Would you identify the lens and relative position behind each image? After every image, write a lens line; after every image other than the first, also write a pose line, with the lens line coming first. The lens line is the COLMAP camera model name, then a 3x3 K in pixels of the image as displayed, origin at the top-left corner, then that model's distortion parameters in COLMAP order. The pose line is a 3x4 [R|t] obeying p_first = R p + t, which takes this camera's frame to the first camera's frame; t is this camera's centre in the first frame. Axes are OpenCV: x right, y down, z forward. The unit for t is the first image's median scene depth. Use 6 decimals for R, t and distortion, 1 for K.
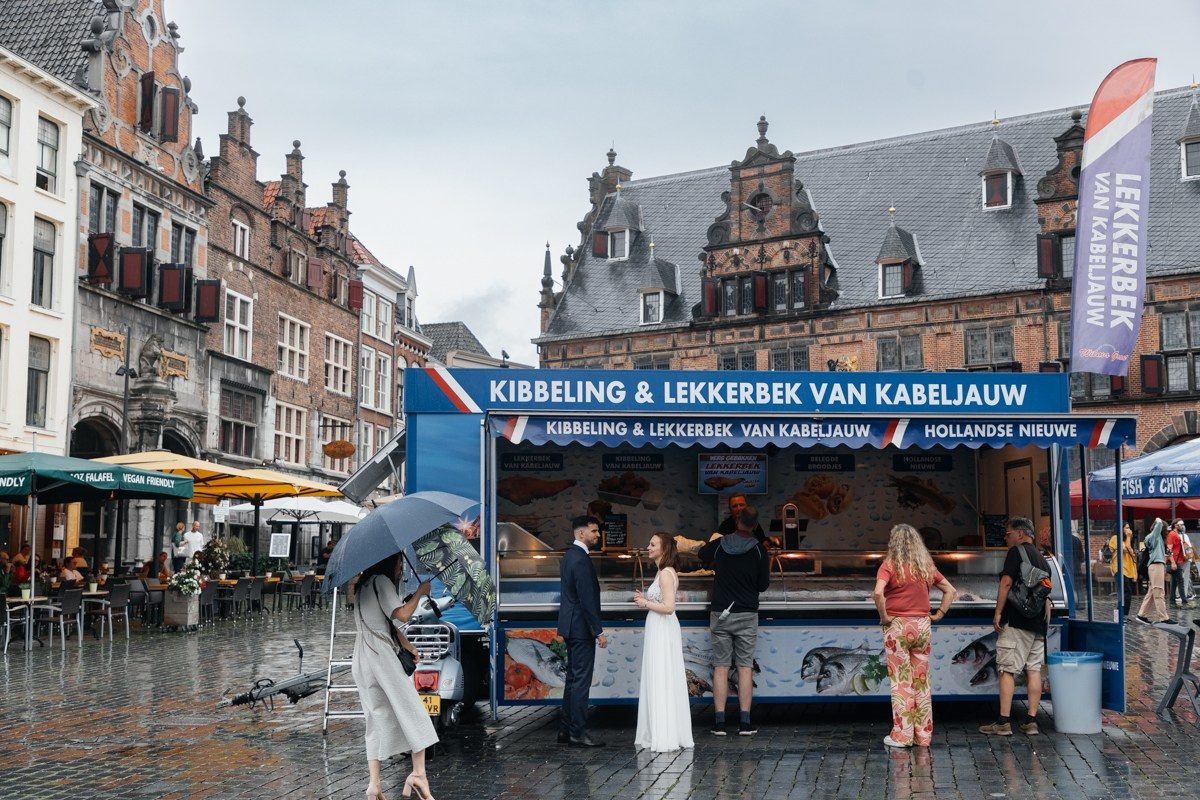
lens RADIAL K [[1422.3, 0, 600.0], [0, 1422.3, 400.0], [0, 0, 1]] dist [0.027727, 0.041804]
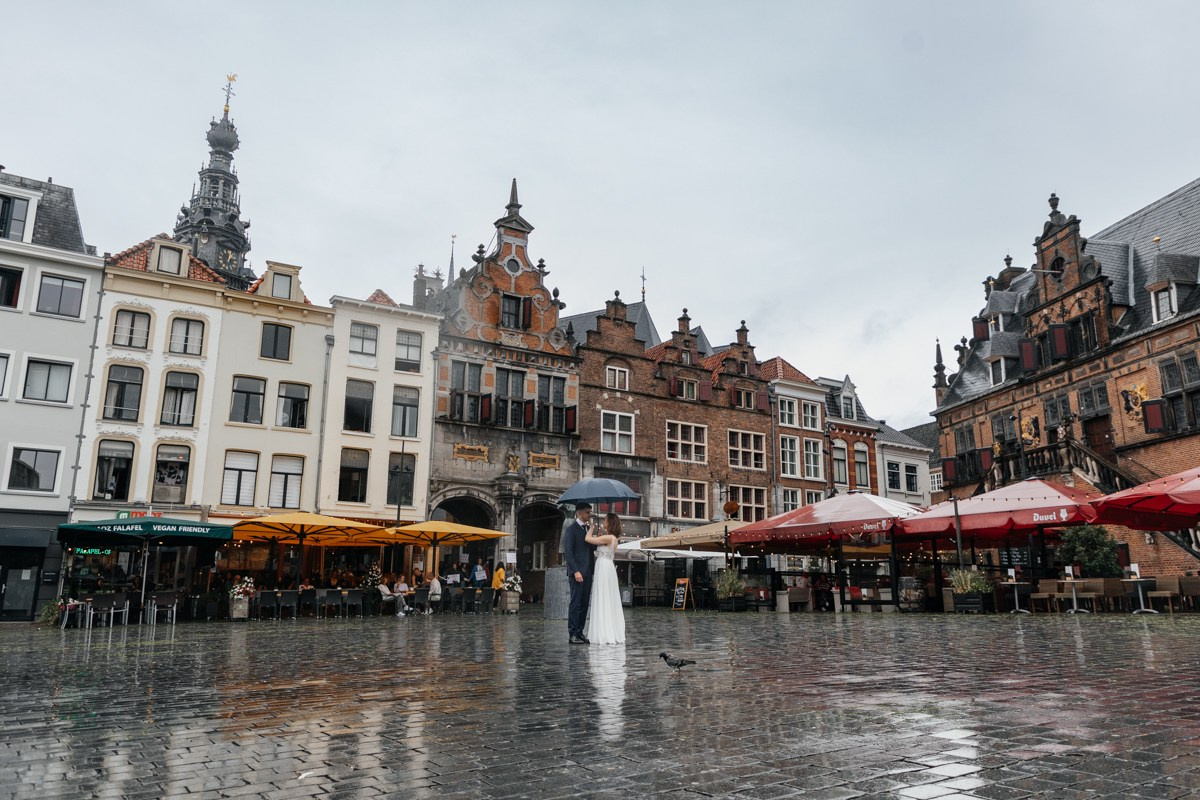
lens RADIAL K [[852.7, 0, 600.0], [0, 852.7, 400.0], [0, 0, 1]] dist [-0.002175, 0.001934]
pose [[0.702693, -0.159413, -0.693405, 0.476649], [0.080788, 0.986151, -0.144844, 0.057816], [0.706892, 0.045762, 0.705840, 0.395029]]
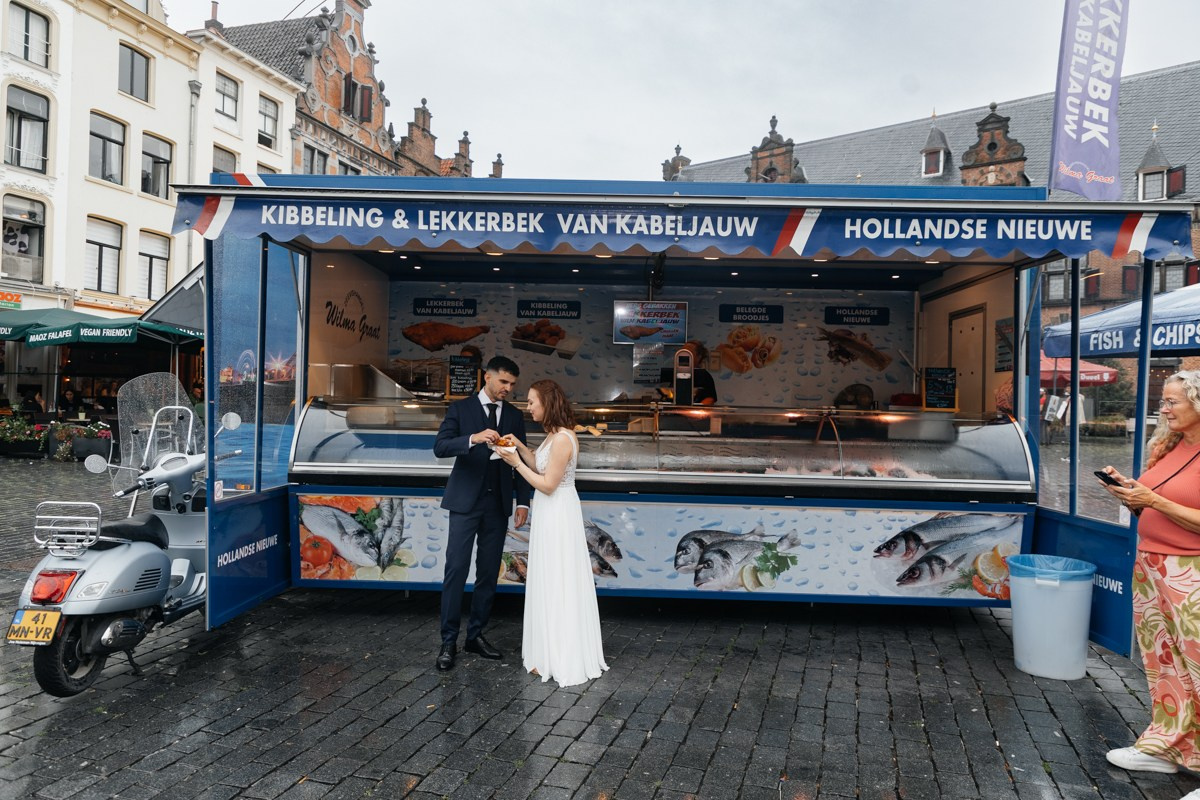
lens RADIAL K [[787.1, 0, 600.2], [0, 787.1, 390.6], [0, 0, 1]] dist [0.000749, 0.005816]
pose [[0.993388, 0.025771, -0.111872, 0.049558], [-0.014926, 0.995200, 0.096712, 0.019237], [0.113827, -0.094403, 0.989005, 0.194721]]
